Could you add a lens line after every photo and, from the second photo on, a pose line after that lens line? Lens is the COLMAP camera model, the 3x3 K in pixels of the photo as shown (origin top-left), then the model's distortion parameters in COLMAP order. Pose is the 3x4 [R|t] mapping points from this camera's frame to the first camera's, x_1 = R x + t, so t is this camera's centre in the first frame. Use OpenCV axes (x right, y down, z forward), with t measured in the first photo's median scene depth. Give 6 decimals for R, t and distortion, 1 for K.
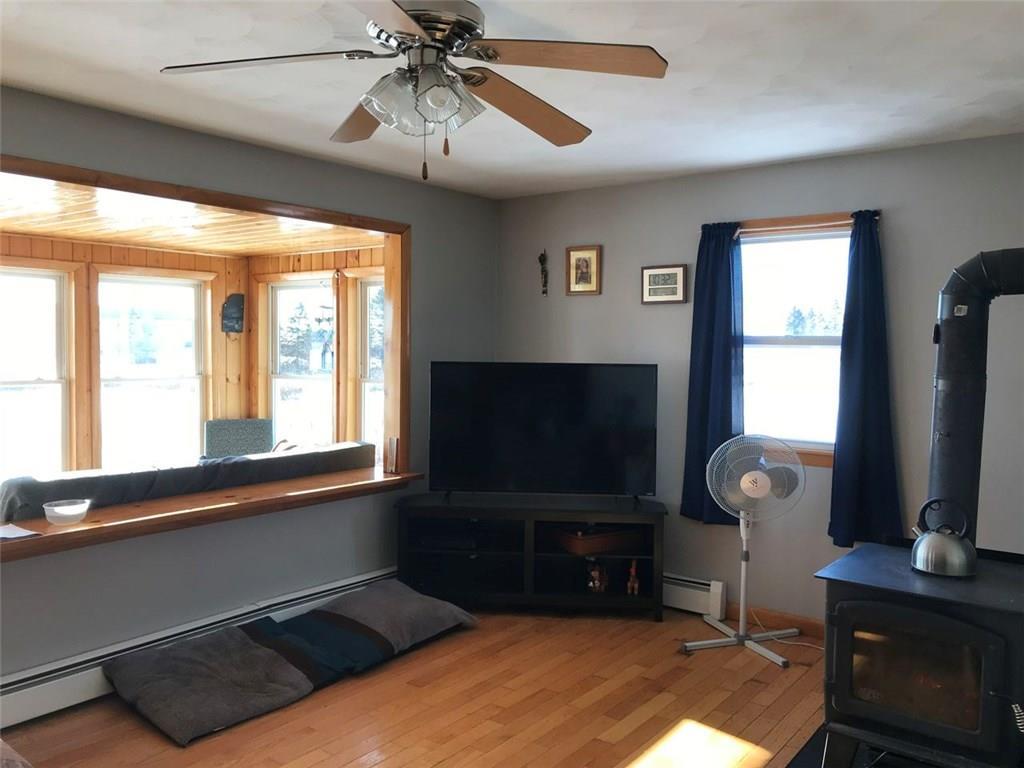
lens RADIAL K [[834.9, 0, 512.0], [0, 834.9, 384.0], [0, 0, 1]] dist [0.005301, 0.007981]
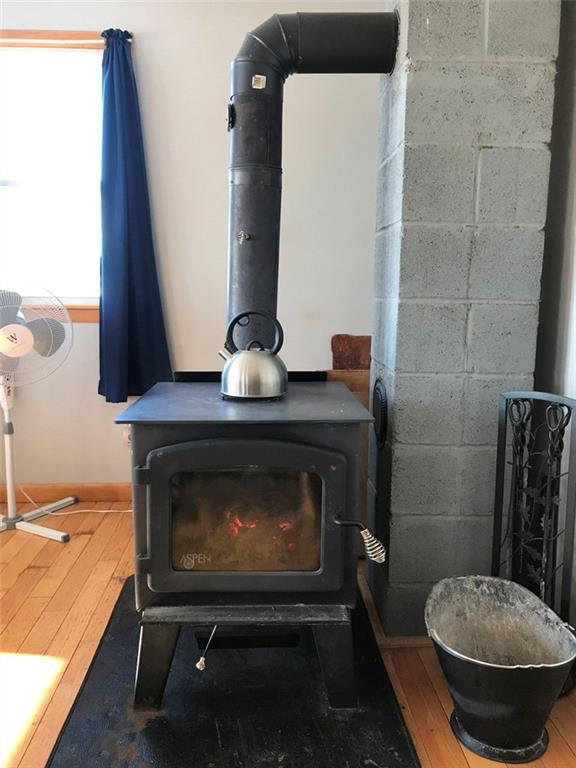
lens RADIAL K [[616.7, 0, 288.0], [0, 616.7, 384.0], [0, 0, 1]] dist [0.047597, -0.083837]
pose [[0.756971, -0.099884, 0.645770, 0.100128], [0.026605, 0.992140, 0.122272, 0.101432], [-0.652907, -0.075375, 0.753678, 0.375785]]
